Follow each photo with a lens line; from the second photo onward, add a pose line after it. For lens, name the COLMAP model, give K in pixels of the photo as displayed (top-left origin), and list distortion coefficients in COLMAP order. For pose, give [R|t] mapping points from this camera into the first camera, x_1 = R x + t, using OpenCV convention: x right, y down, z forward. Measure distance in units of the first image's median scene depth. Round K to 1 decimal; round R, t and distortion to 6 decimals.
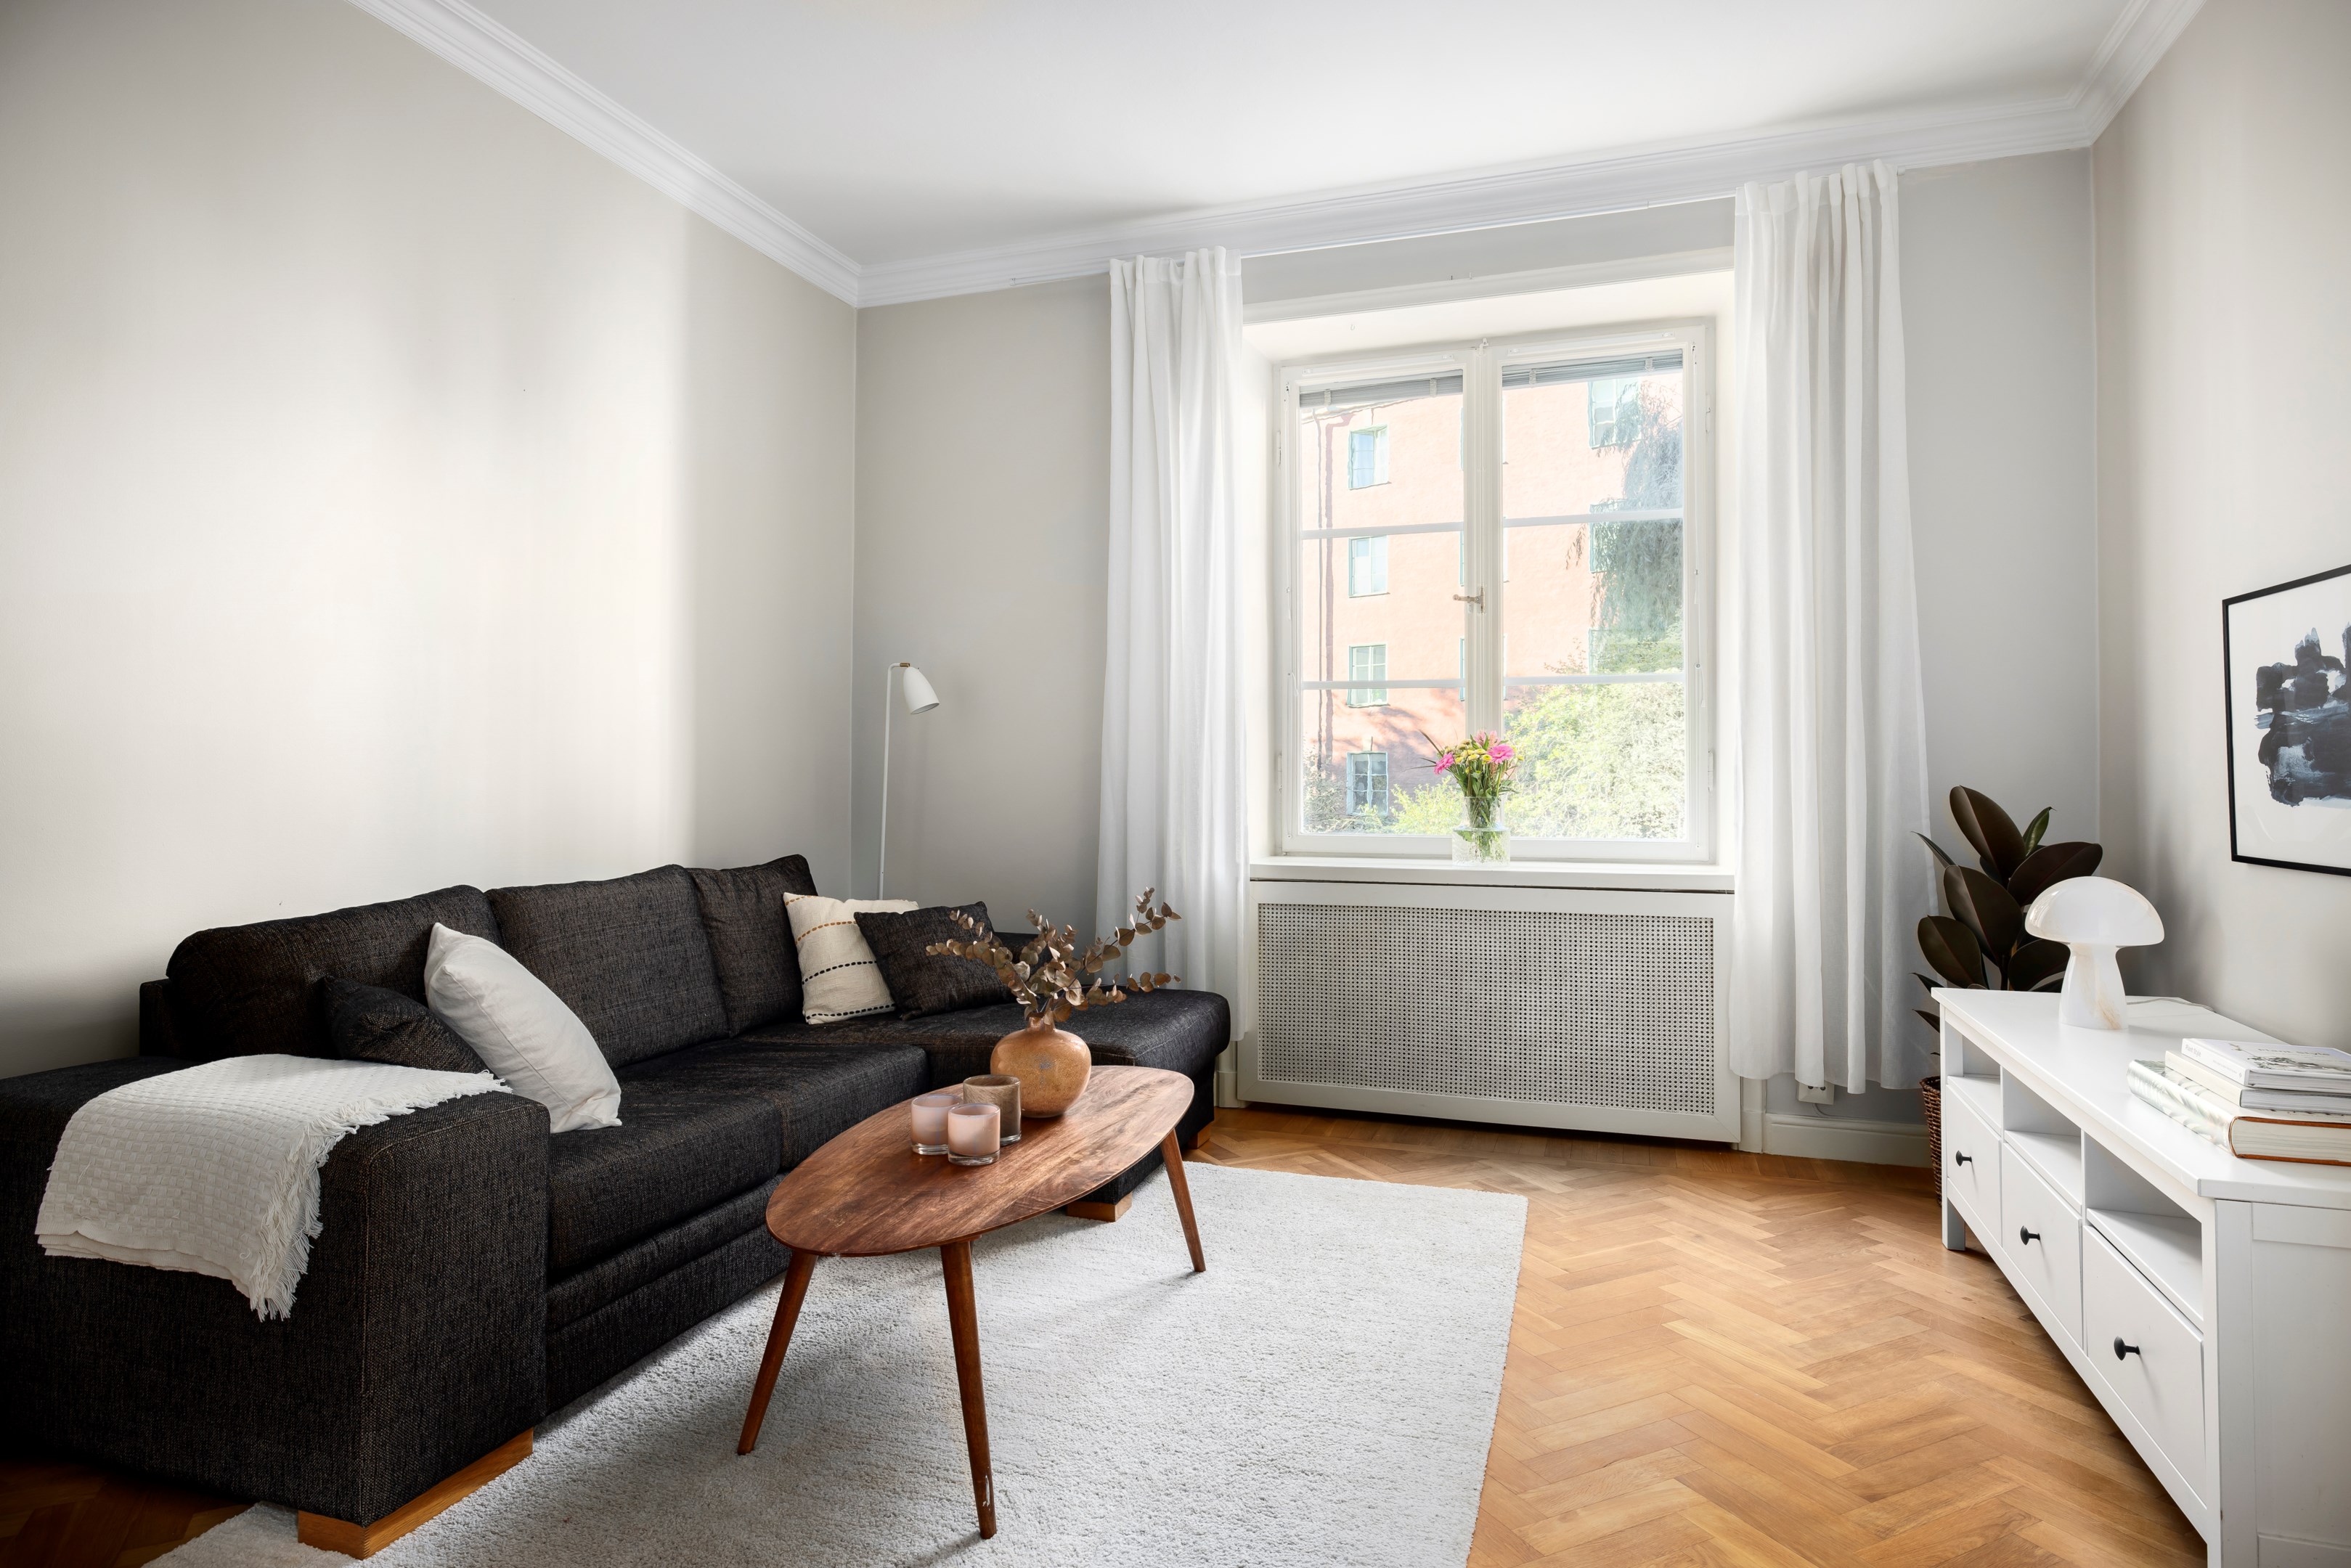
lens RADIAL K [[1297.3, 0, 1164.8], [0, 1297.3, 772.8], [0, 0, 1]] dist [0.002986, -0.000158]
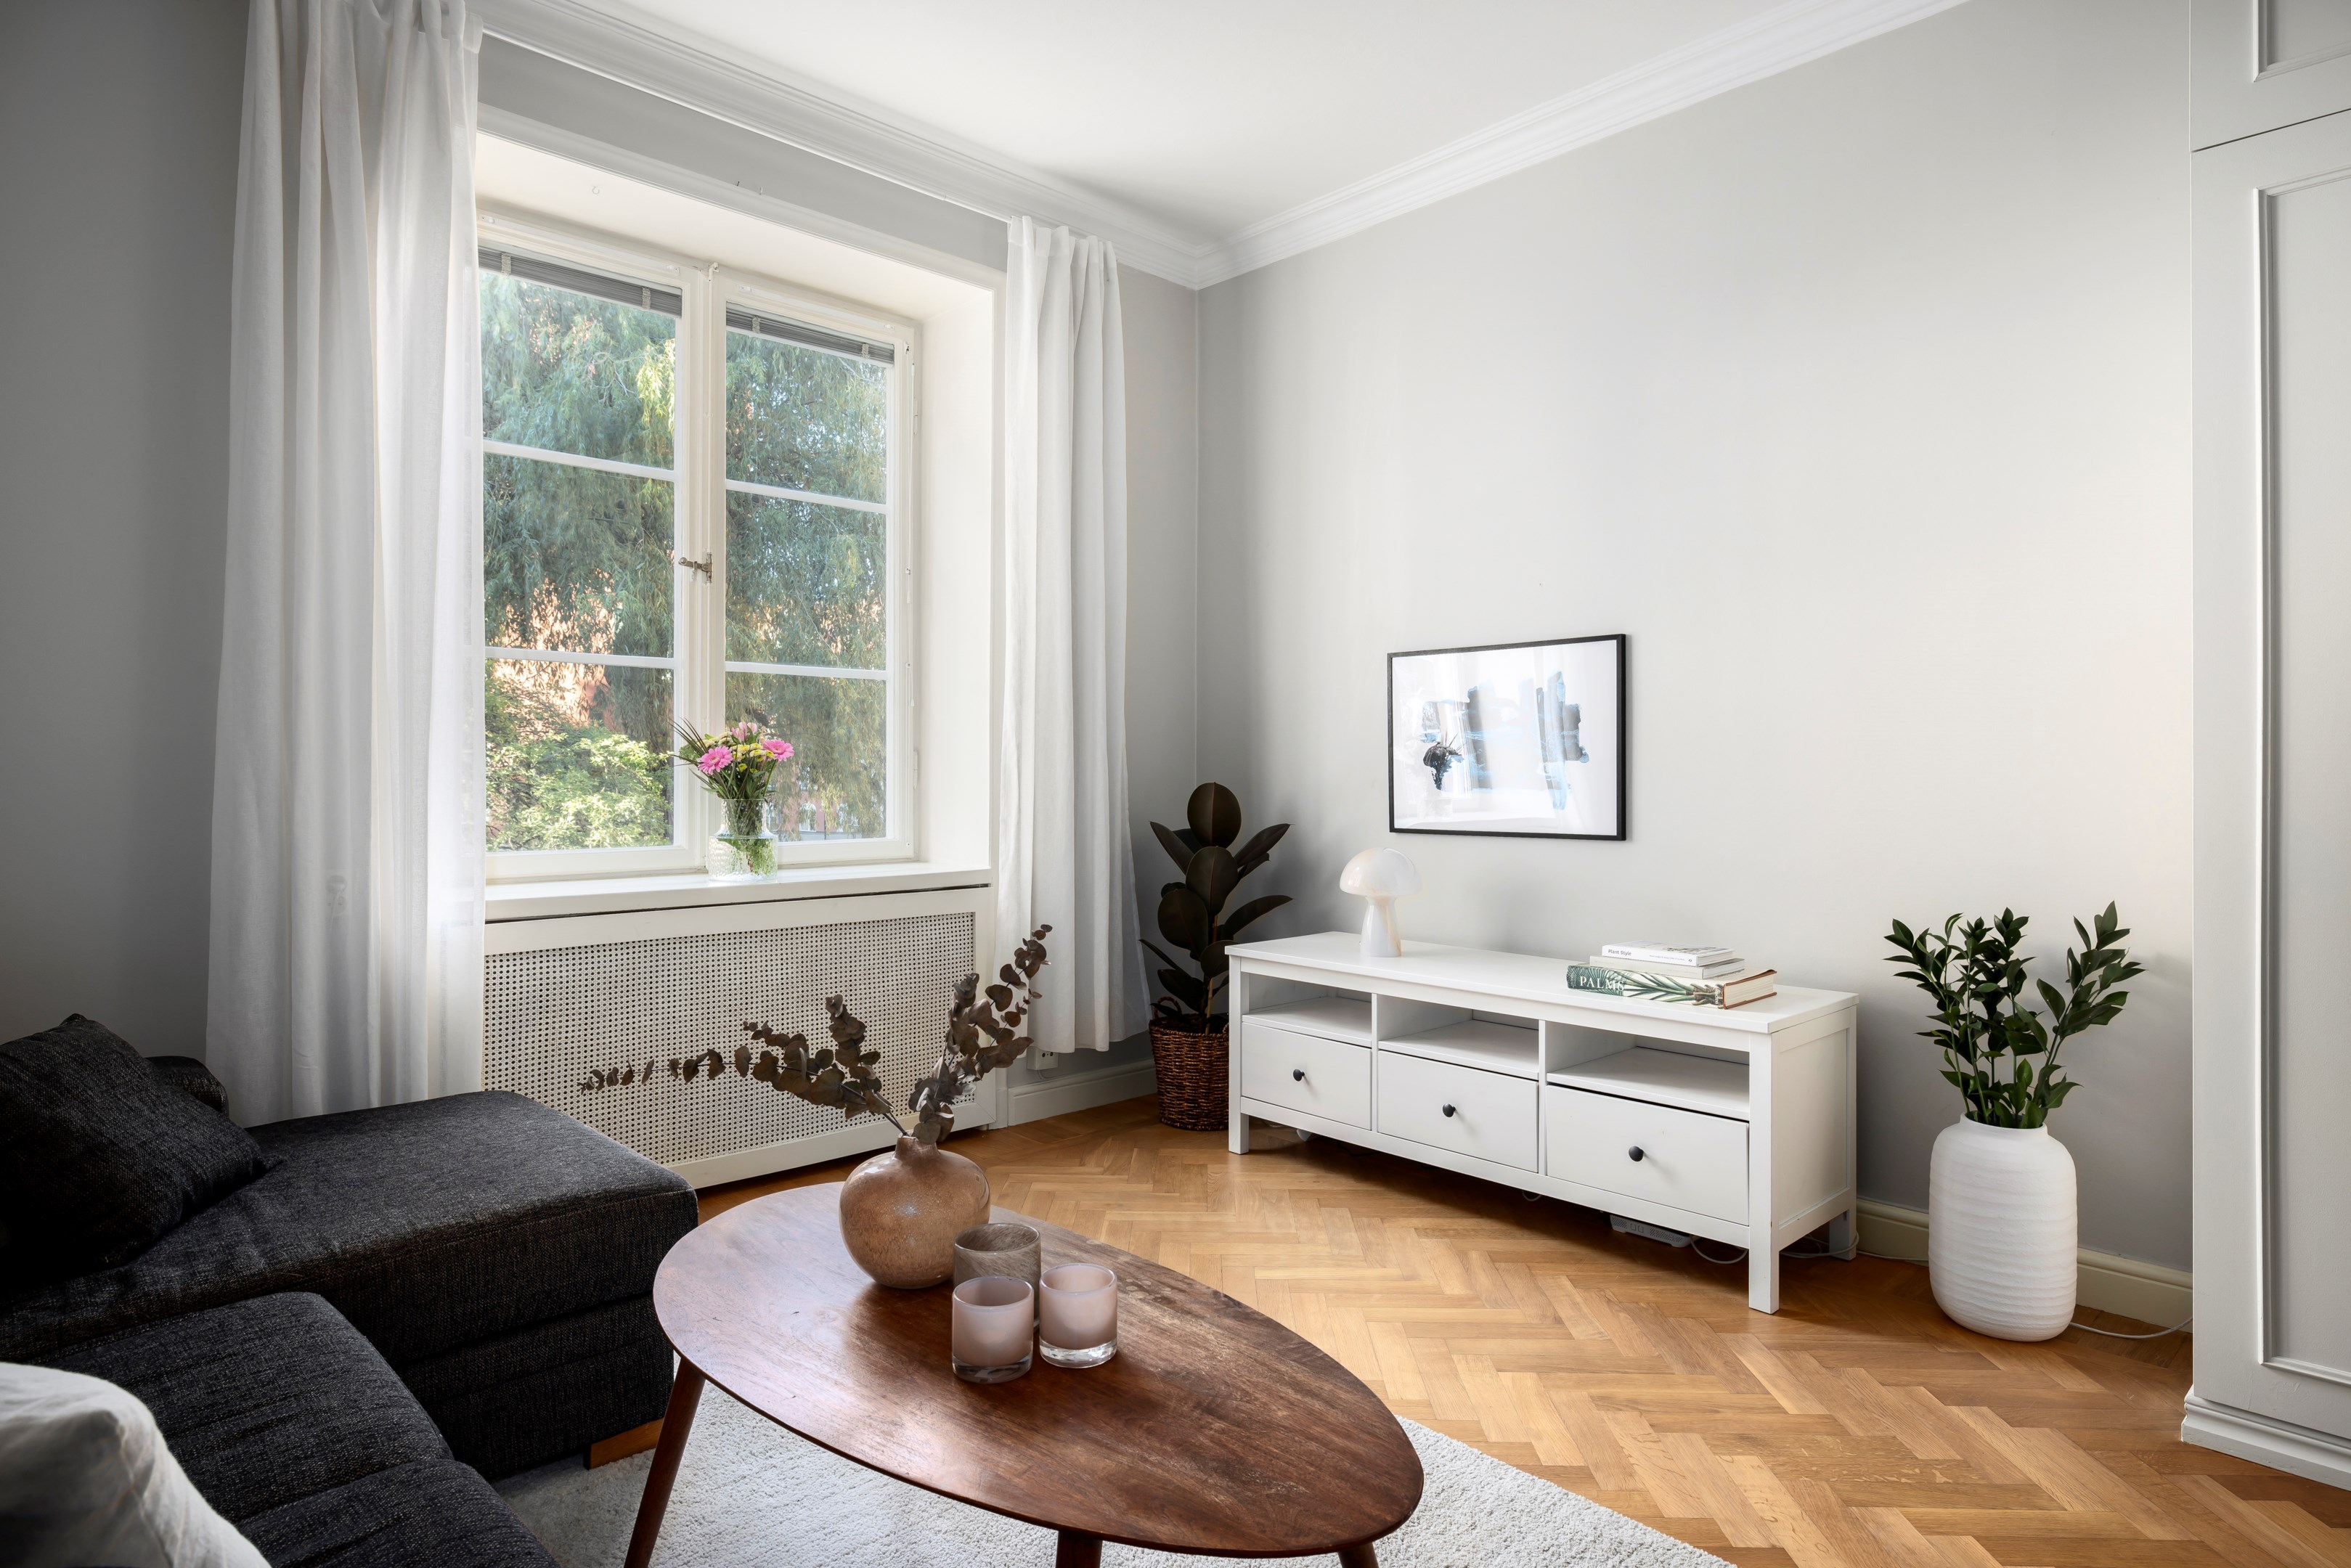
lens RADIAL K [[1297.3, 0, 1165.5], [0, 1297.3, 777.0], [0, 0, 1]] dist [0.002986, -0.000158]
pose [[0.475312, -0.004376, 0.879806, -0.505759], [-0.001472, 0.999982, 0.005769, -0.002067], [-0.879816, -0.004037, 0.475297, 0.455656]]
